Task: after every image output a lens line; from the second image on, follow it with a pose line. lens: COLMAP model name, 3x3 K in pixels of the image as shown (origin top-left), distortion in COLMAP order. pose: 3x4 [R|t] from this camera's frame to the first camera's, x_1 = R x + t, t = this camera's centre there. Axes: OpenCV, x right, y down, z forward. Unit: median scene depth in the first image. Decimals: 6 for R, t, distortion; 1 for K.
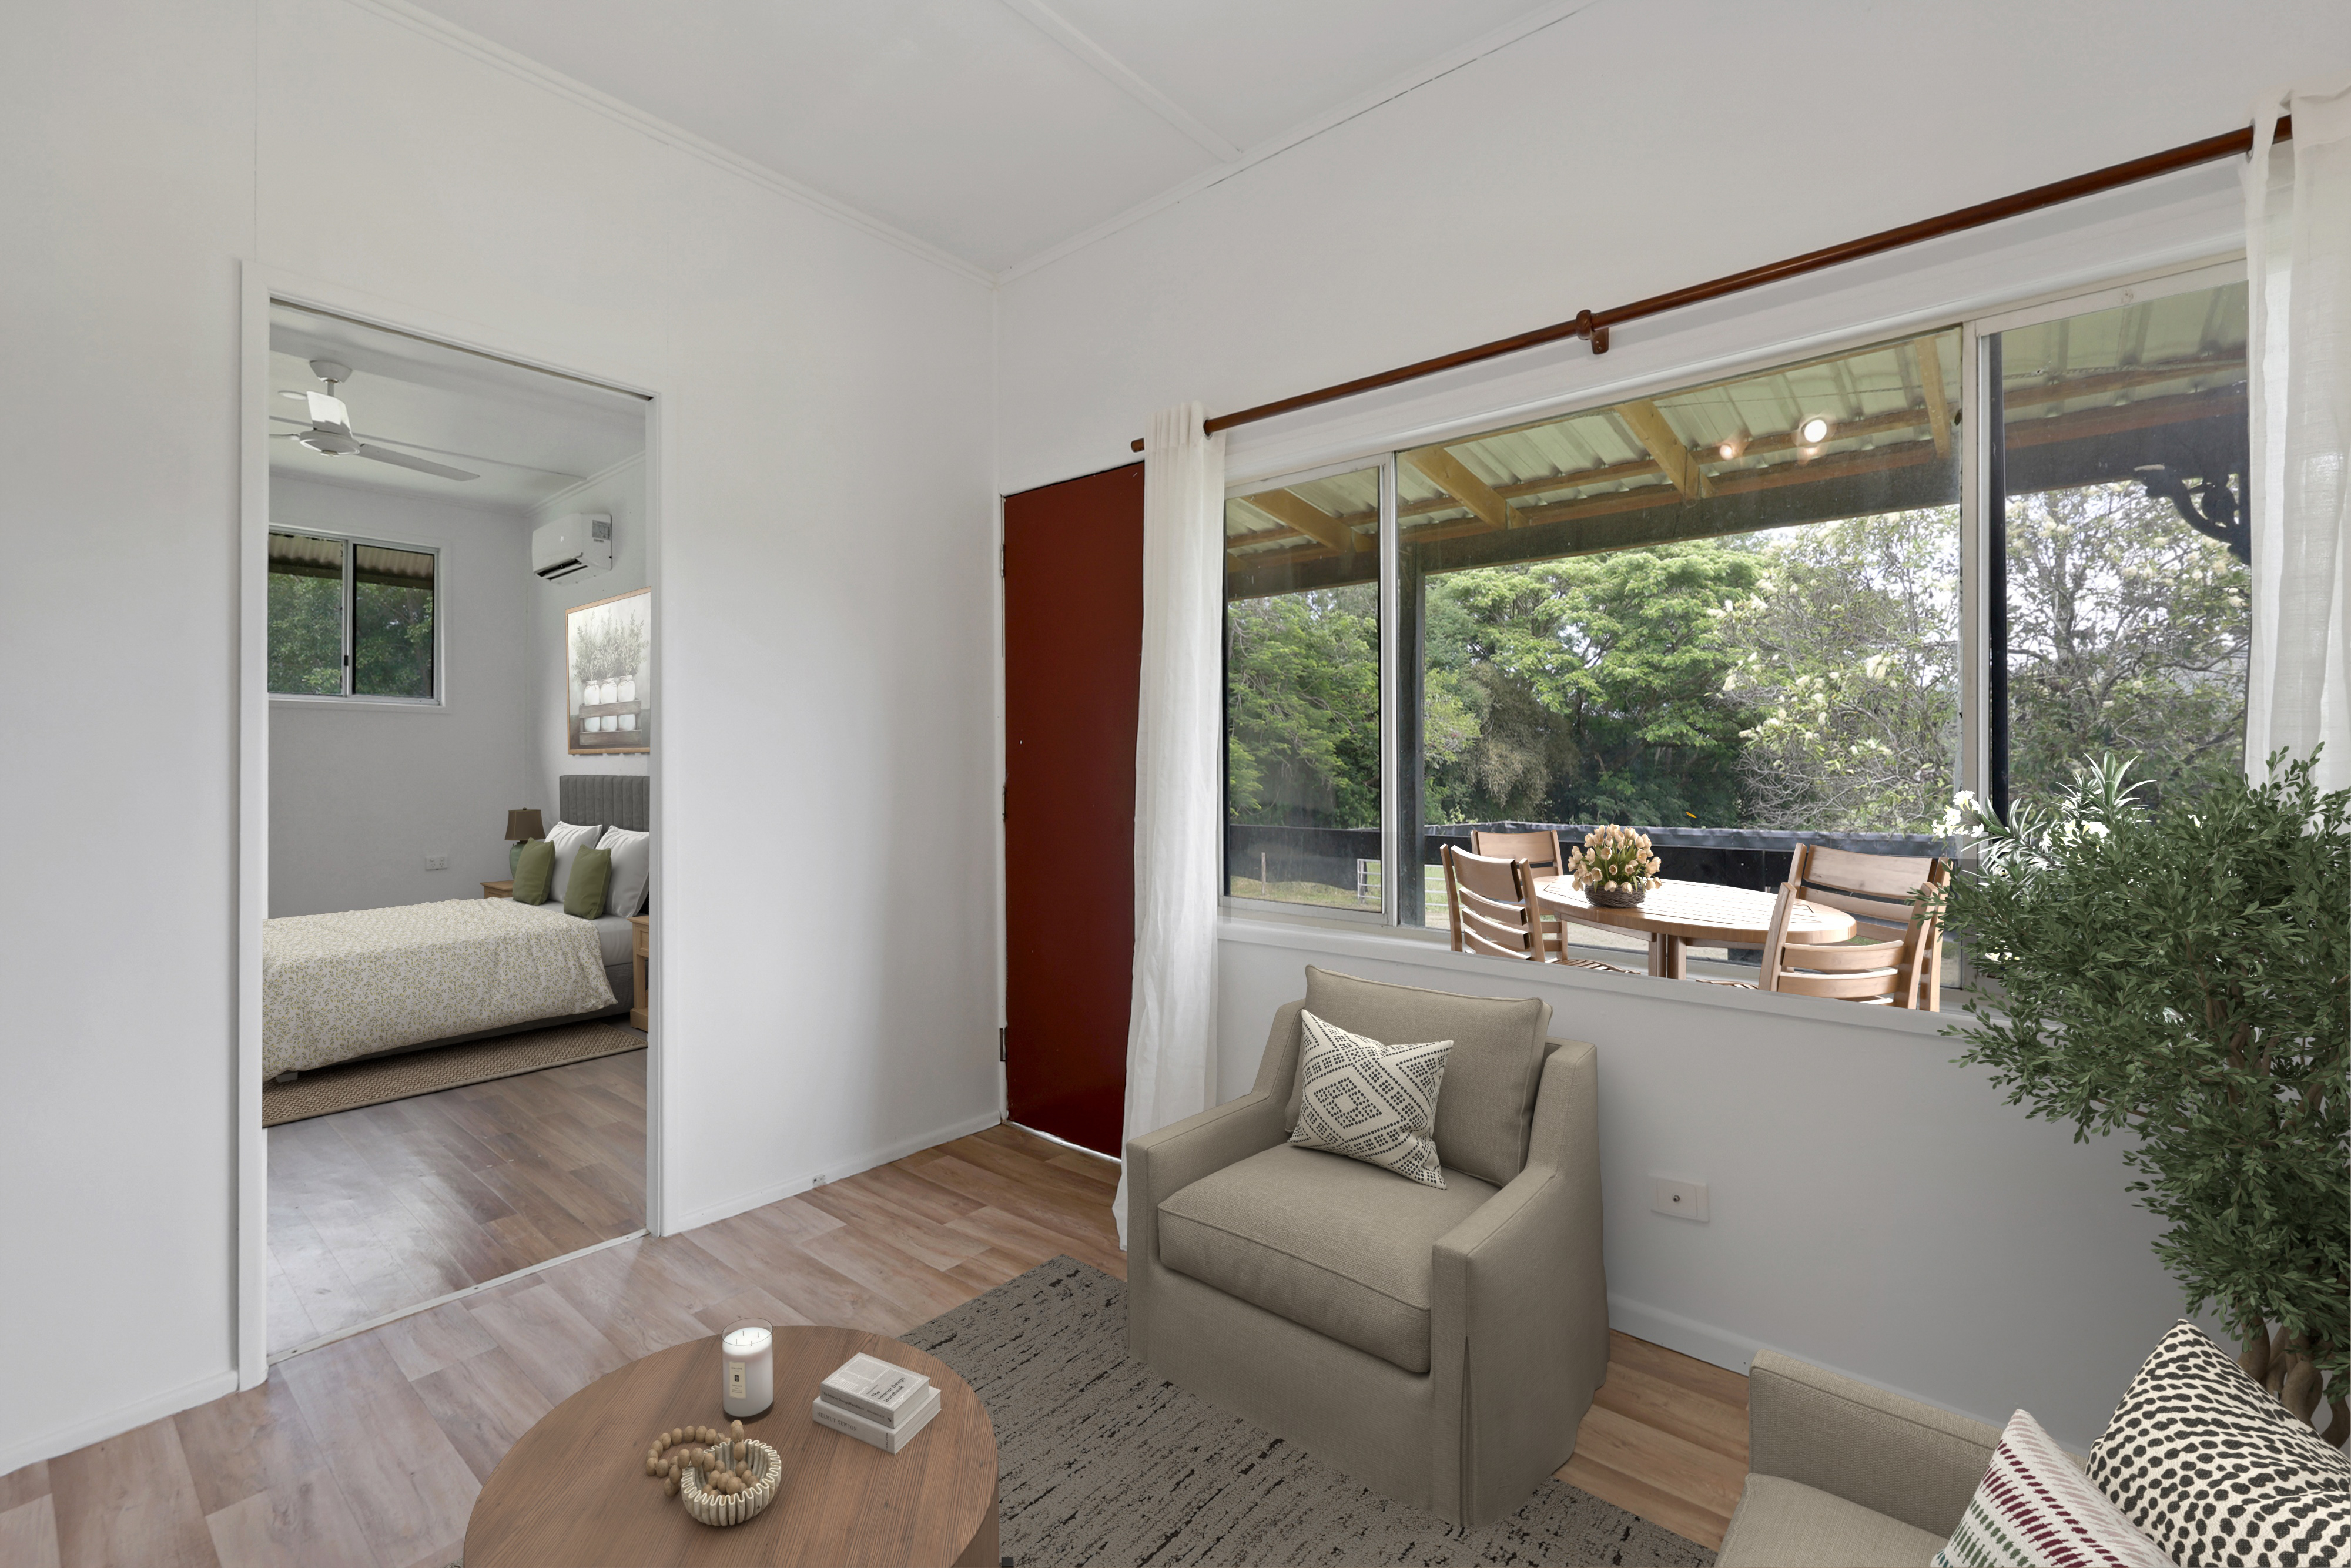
lens RADIAL K [[995.3, 0, 1172.1], [0, 995.3, 751.5], [0, 0, 1]] dist [0.002089, 0.000730]
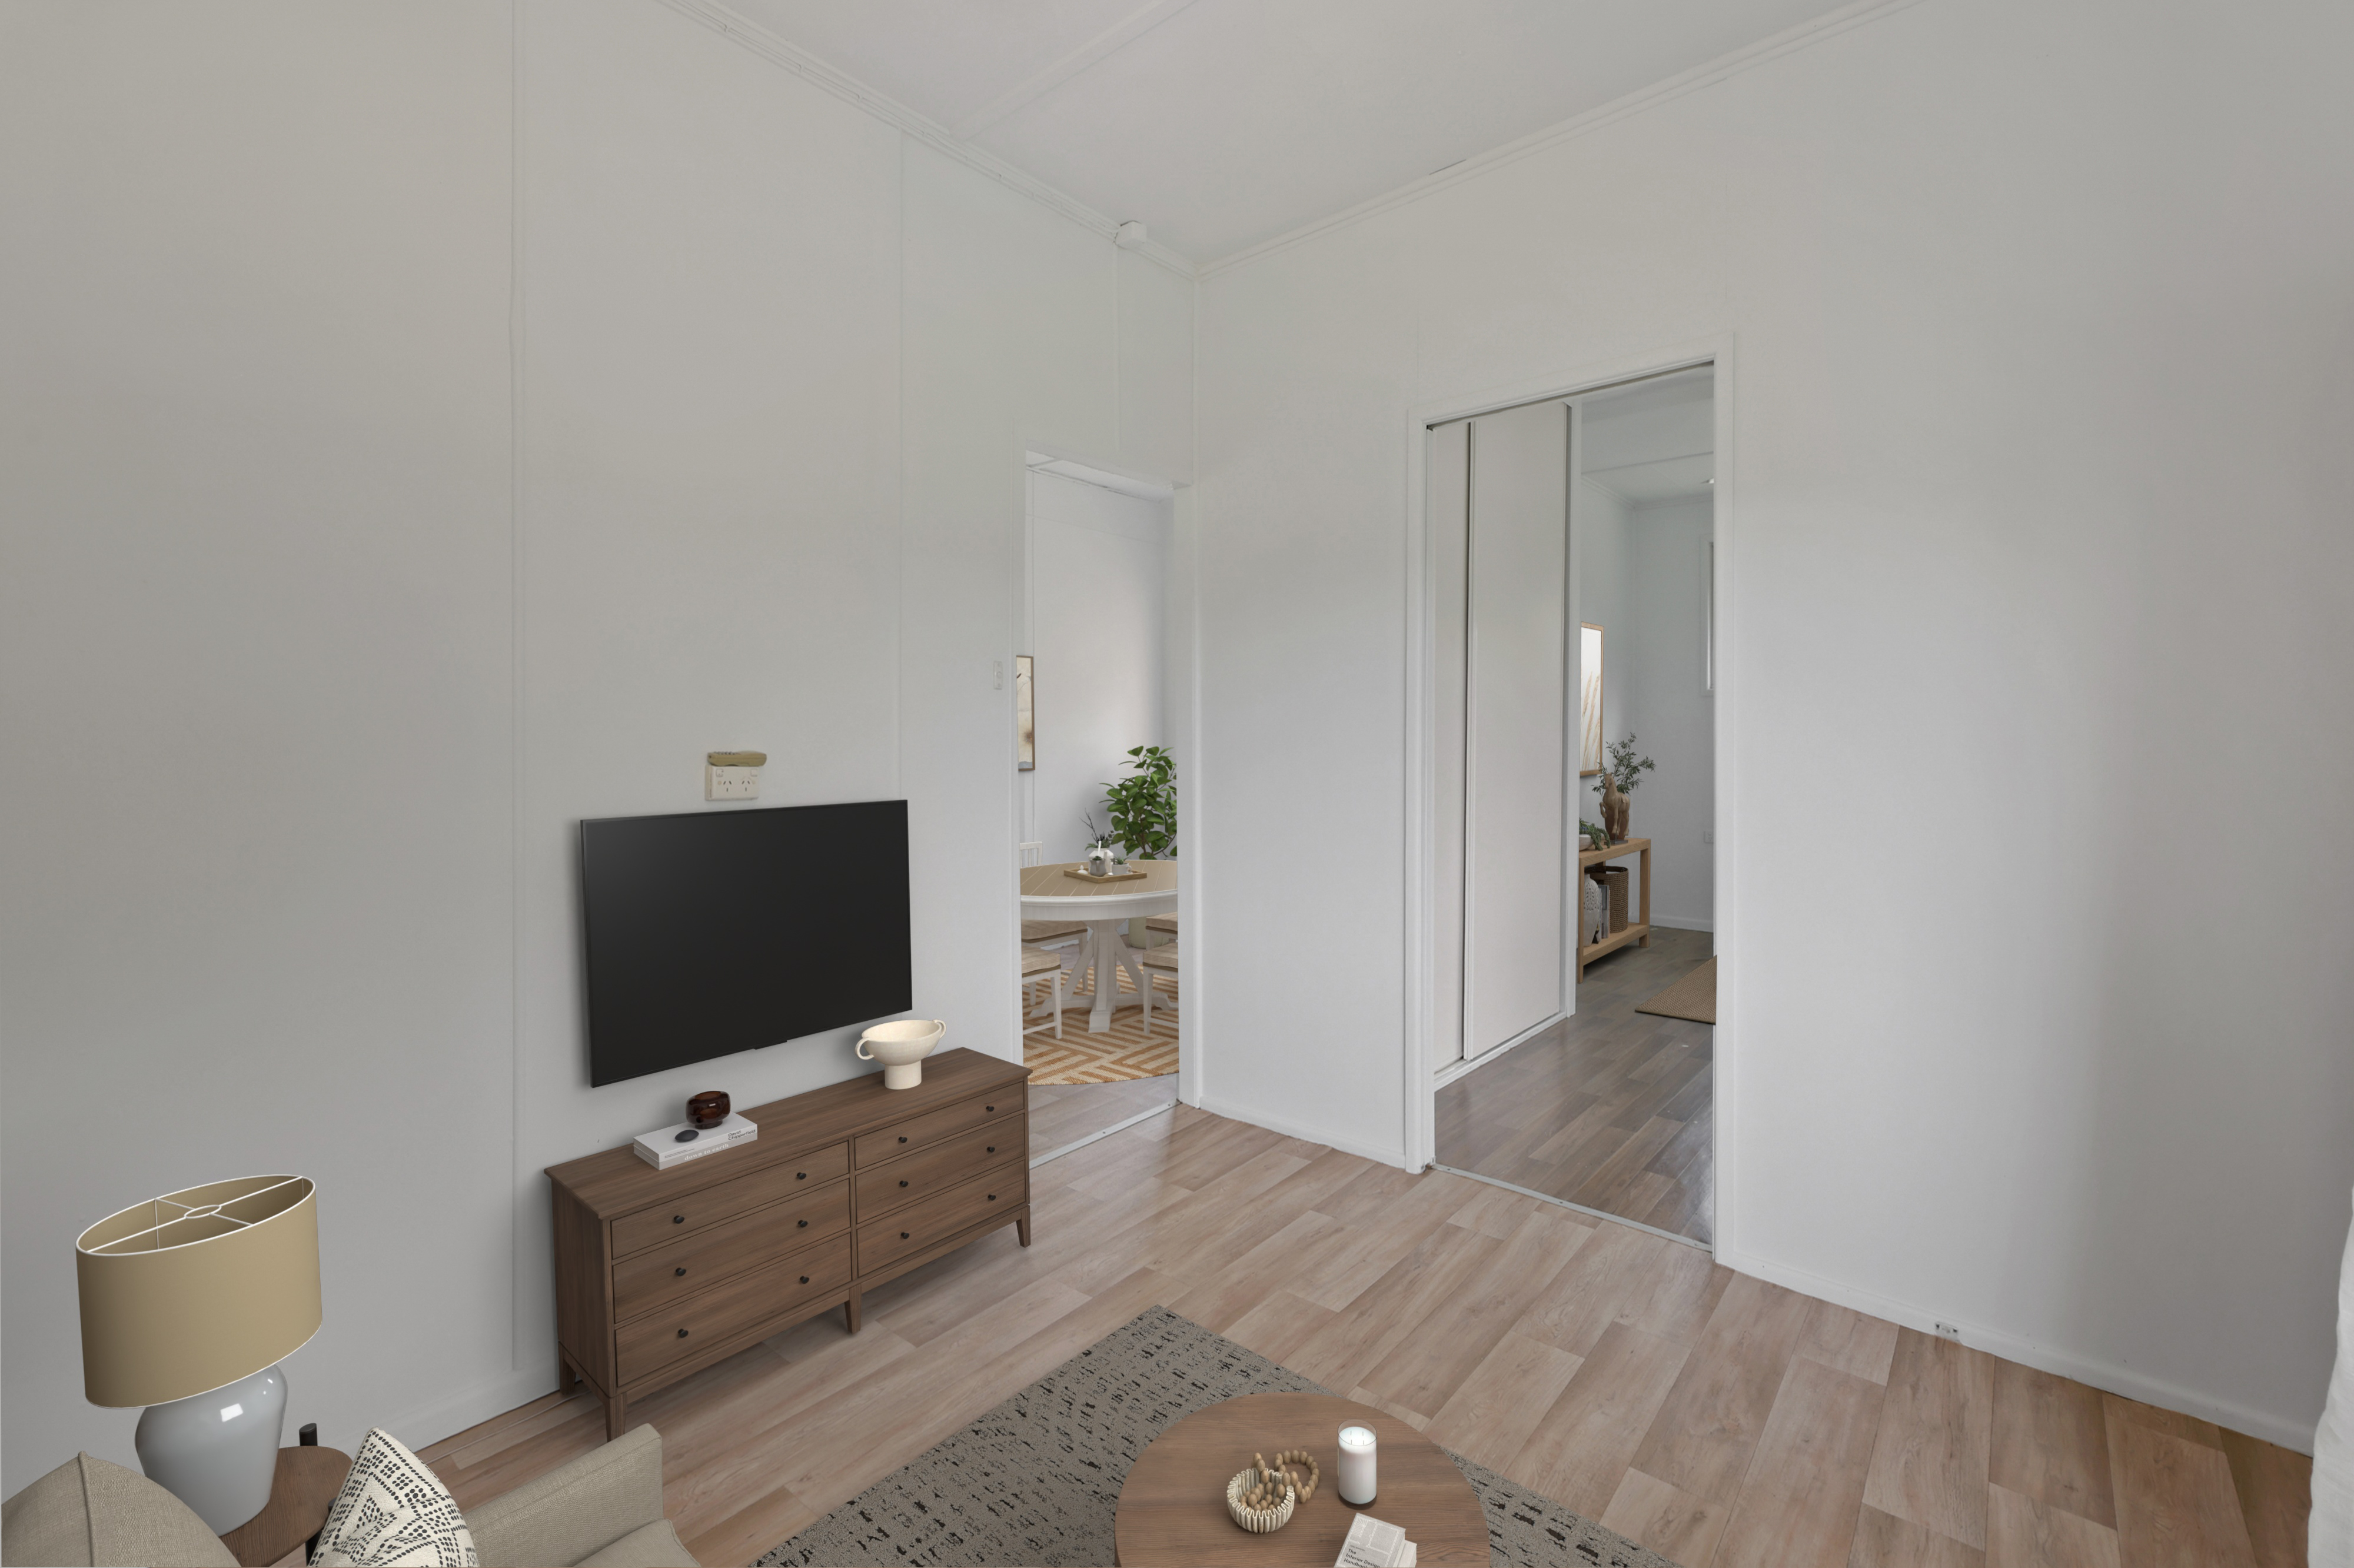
lens RADIAL K [[996.5, 0, 1173.6], [0, 996.5, 751.5], [0, 0, 1]] dist [0.002089, 0.000730]
pose [[-0.006877, 0.001364, -0.999975, 0.452798], [0.002155, 0.999997, 0.001349, 0.008266], [0.999974, -0.002146, -0.006880, 0.536400]]
